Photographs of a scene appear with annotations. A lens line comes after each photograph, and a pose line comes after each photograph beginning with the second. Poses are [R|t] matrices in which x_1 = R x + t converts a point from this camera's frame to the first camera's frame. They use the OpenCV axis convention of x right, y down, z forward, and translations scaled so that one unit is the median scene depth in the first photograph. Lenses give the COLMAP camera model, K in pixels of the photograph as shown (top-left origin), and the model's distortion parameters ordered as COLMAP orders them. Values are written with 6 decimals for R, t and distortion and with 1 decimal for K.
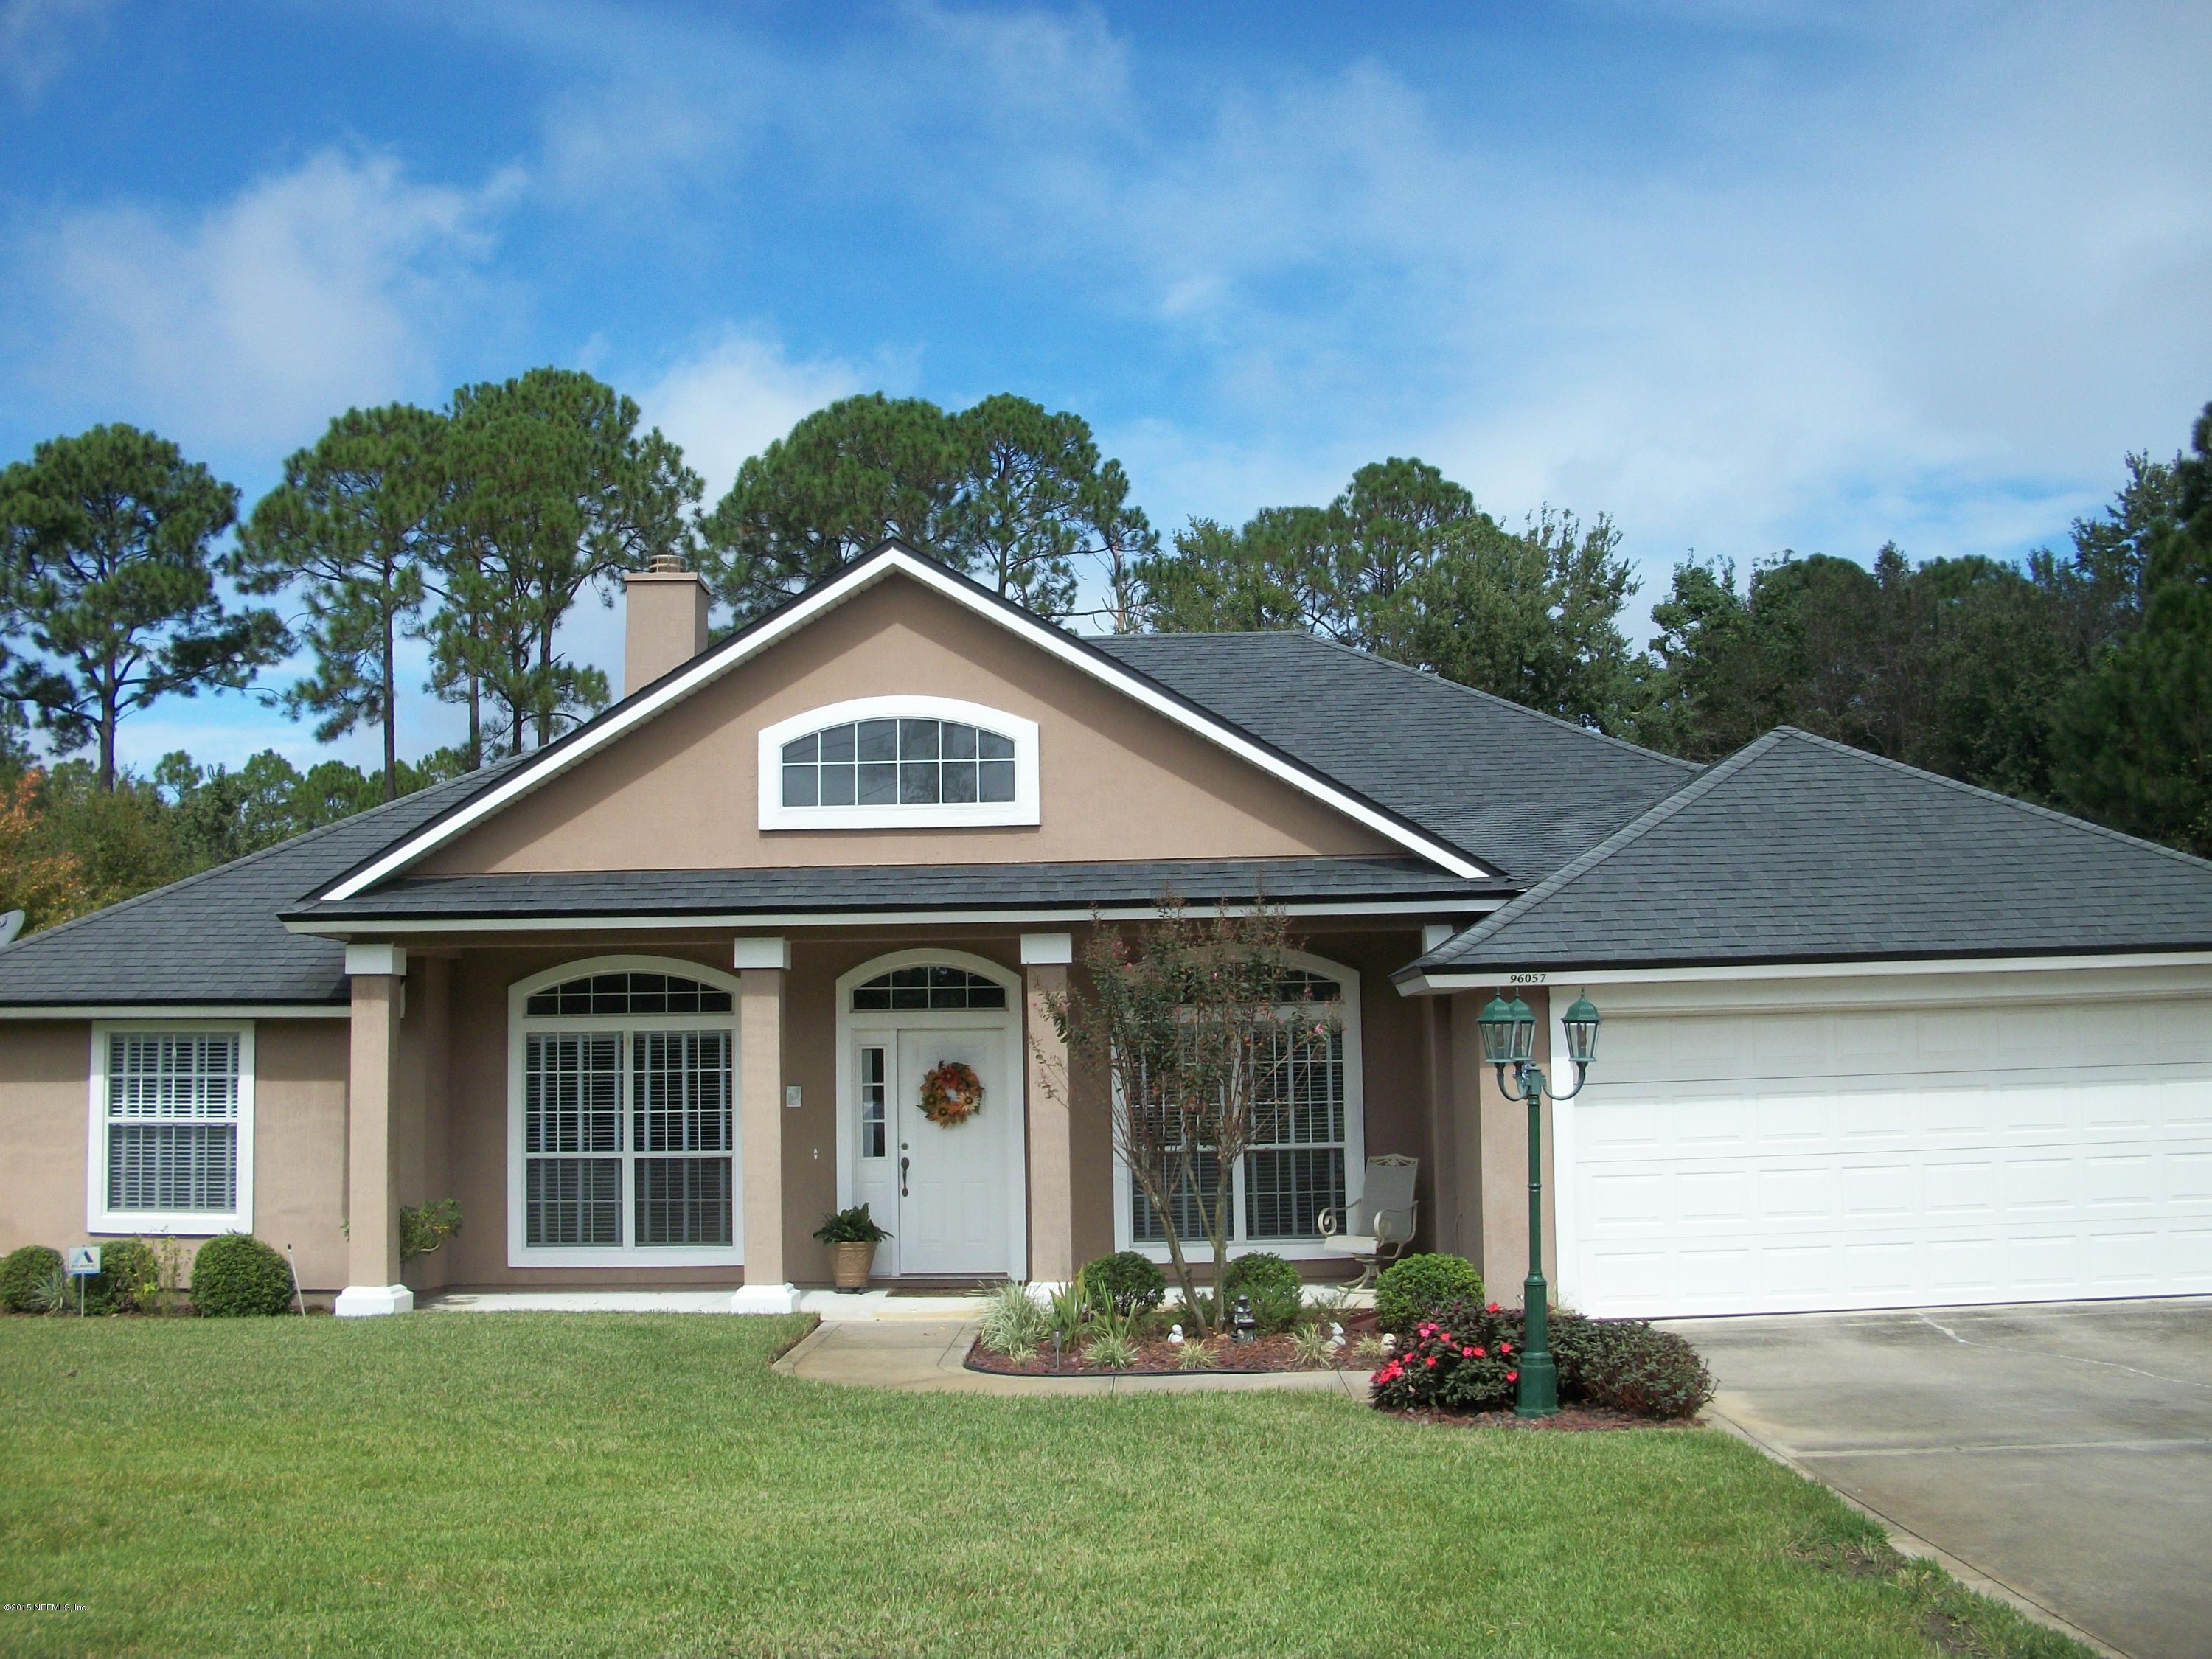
lens RADIAL K [[2275.4, 0, 1111.6], [0, 2275.4, 757.9], [0, 0, 1]] dist [-0.225566, 0.198881]
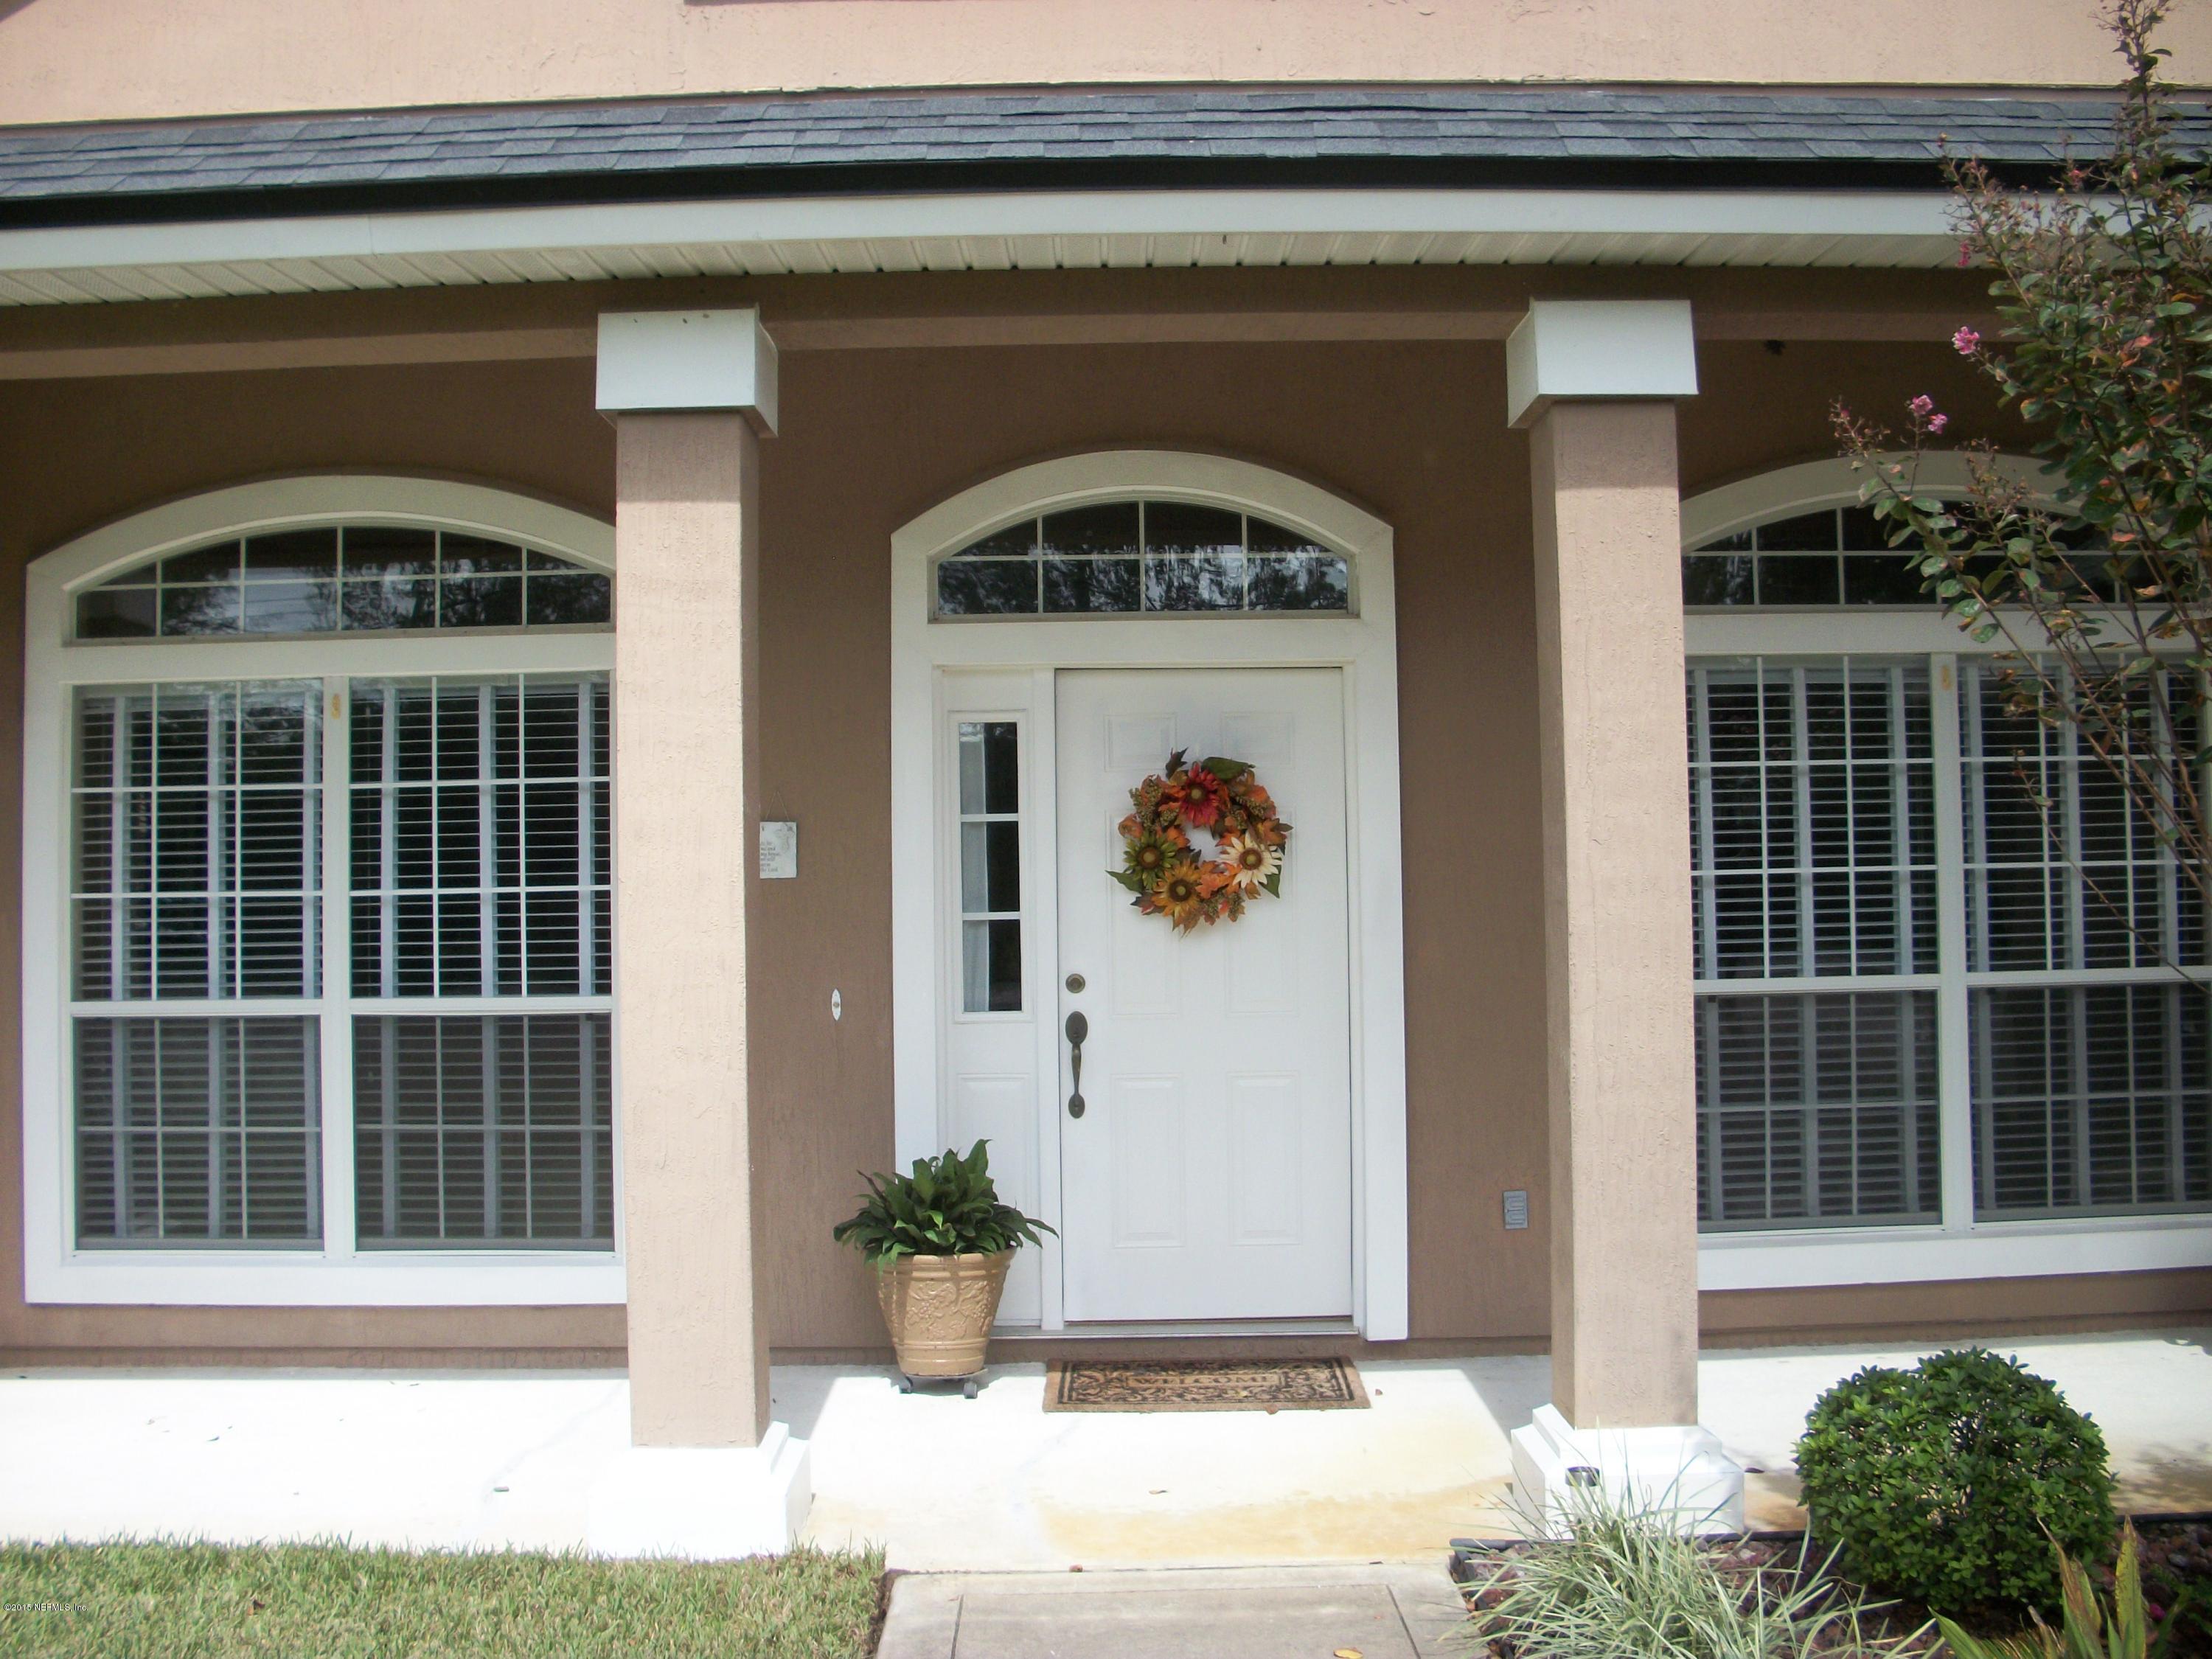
lens RADIAL K [[2275.4, 0, 1111.6], [0, 2275.4, 757.9], [0, 0, 1]] dist [-0.225566, 0.198881]
pose [[0.999704, 0.003651, 0.024037, -0.094025], [-0.005752, 0.996108, 0.087949, 0.101125], [-0.023623, -0.088061, 0.995835, 0.623810]]
